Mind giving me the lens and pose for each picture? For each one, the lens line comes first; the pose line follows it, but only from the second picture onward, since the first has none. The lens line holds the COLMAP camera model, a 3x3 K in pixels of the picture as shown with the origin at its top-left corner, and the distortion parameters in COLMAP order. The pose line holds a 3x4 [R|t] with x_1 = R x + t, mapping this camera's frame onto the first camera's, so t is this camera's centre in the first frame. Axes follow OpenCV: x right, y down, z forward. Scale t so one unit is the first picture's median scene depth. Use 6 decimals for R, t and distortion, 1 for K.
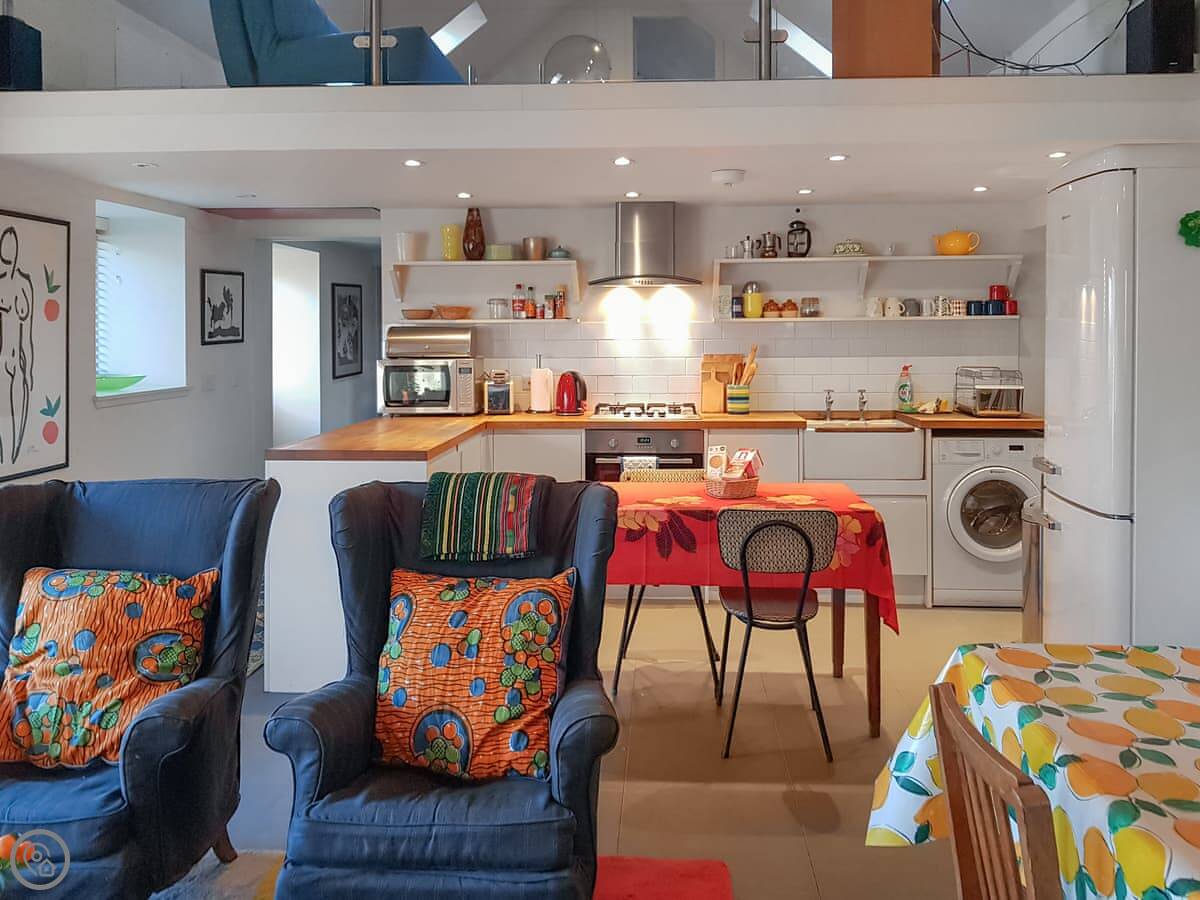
lens RADIAL K [[974.9, 0, 600.0], [0, 974.9, 450.0], [0, 0, 1]] dist [0.033620, -0.110685]
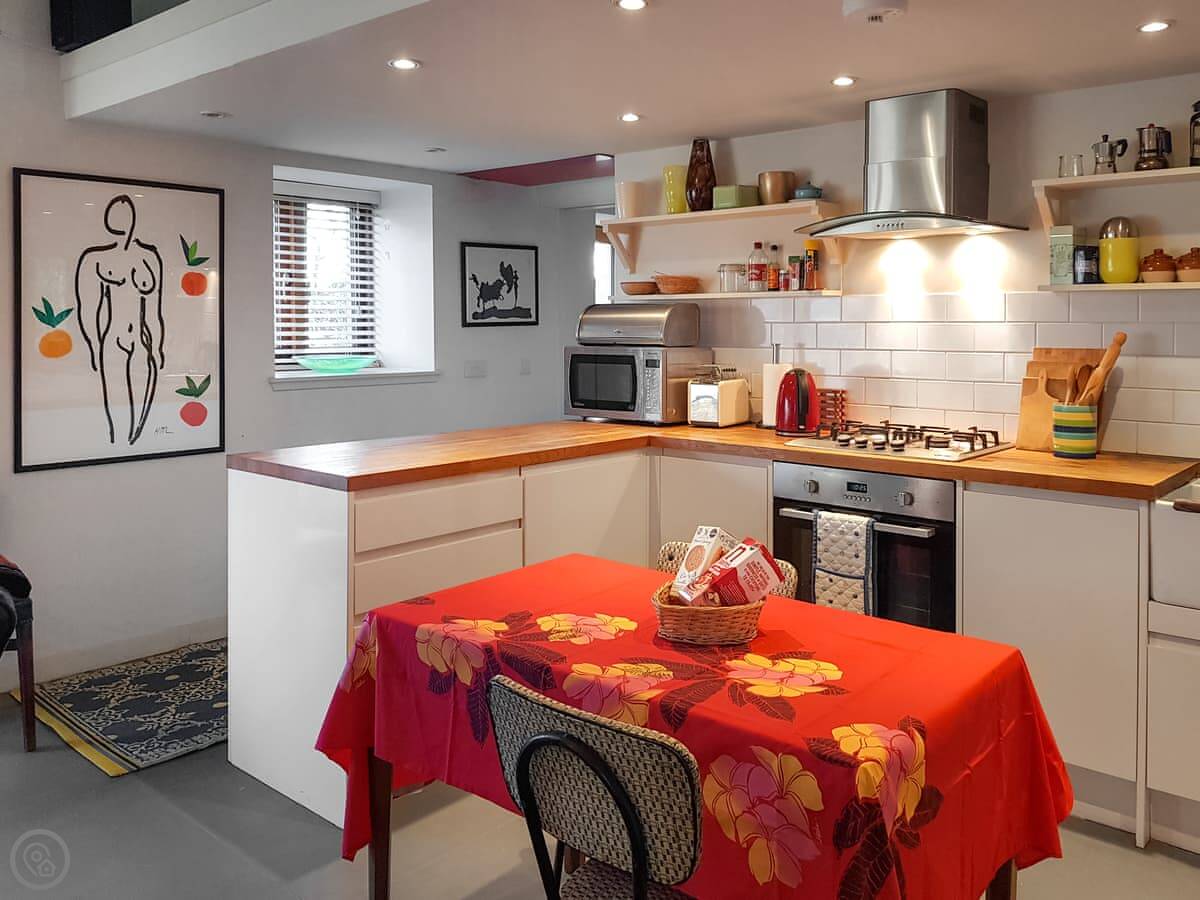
lens RADIAL K [[974.1, 0, 598.6], [0, 974.1, 402.2], [0, 0, 1]] dist [0.046867, -0.116355]
pose [[0.797520, 0.054785, -0.600799, 0.257551], [-0.078454, 0.996830, -0.013245, -0.038997], [0.598169, 0.057699, 0.799290, 0.392420]]
